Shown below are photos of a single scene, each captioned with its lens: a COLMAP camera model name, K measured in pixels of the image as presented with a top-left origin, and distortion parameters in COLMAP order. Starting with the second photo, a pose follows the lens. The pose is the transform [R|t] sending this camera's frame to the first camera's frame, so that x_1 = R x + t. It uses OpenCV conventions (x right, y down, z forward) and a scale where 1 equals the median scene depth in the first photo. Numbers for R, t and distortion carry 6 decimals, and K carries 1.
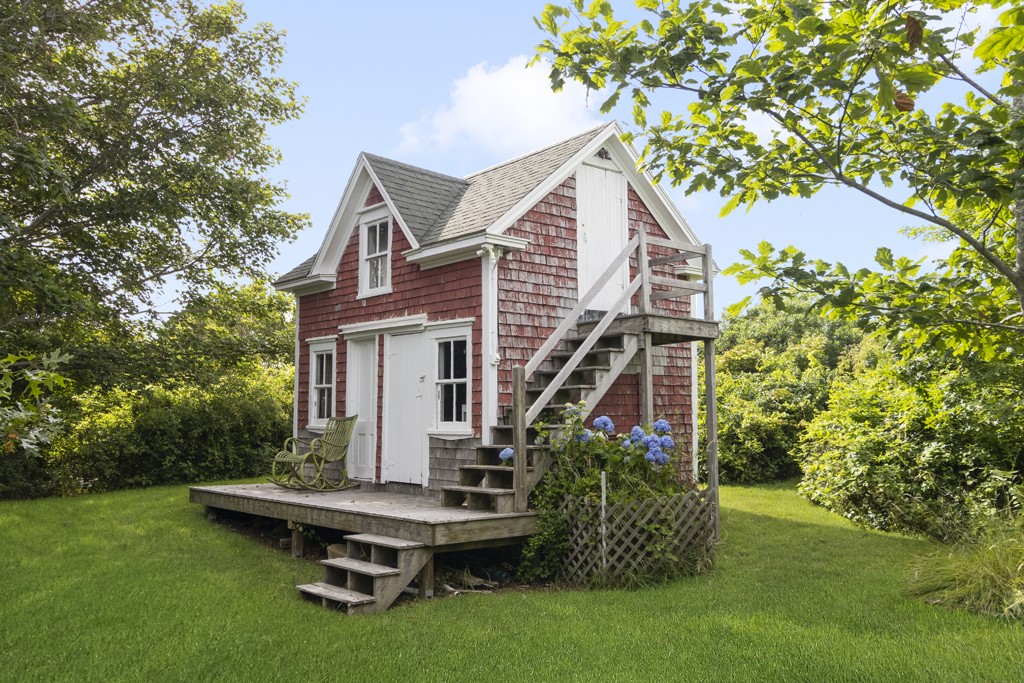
lens RADIAL K [[845.4, 0, 511.7], [0, 845.4, 339.6], [0, 0, 1]] dist [-0.003386, -0.010870]
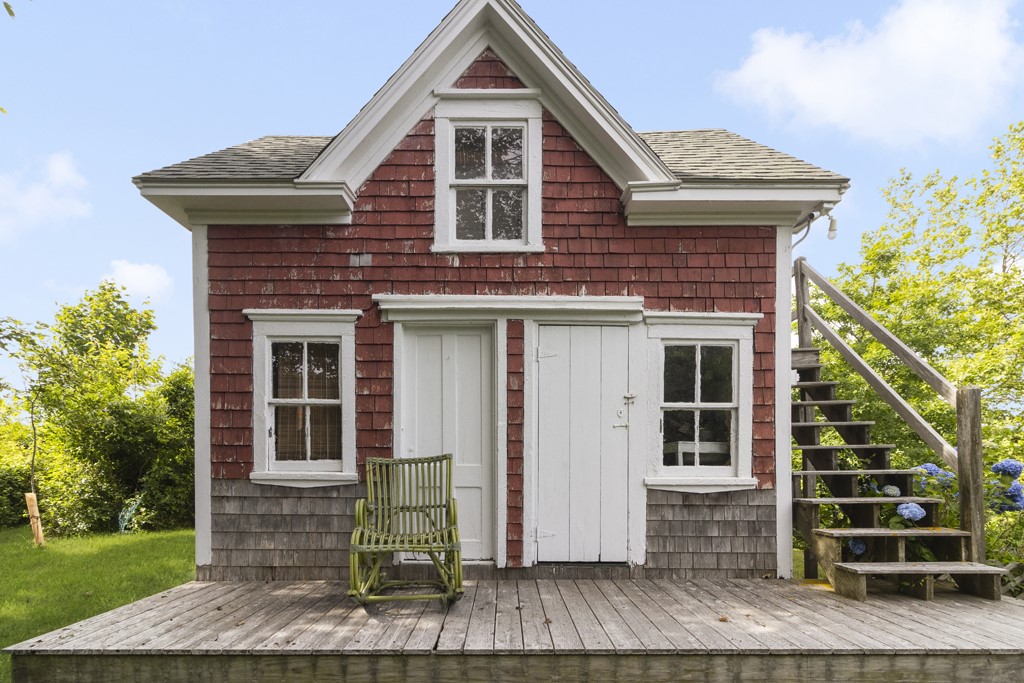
lens RADIAL K [[482.1, 0, 516.6], [0, 482.1, 434.0], [0, 0, 1]] dist [-0.002268, 0.000007]
pose [[0.666893, -0.017648, 0.744944, -0.409021], [-0.070670, 0.993715, 0.086808, 0.043926], [-0.741795, -0.110537, 0.661455, 0.771139]]
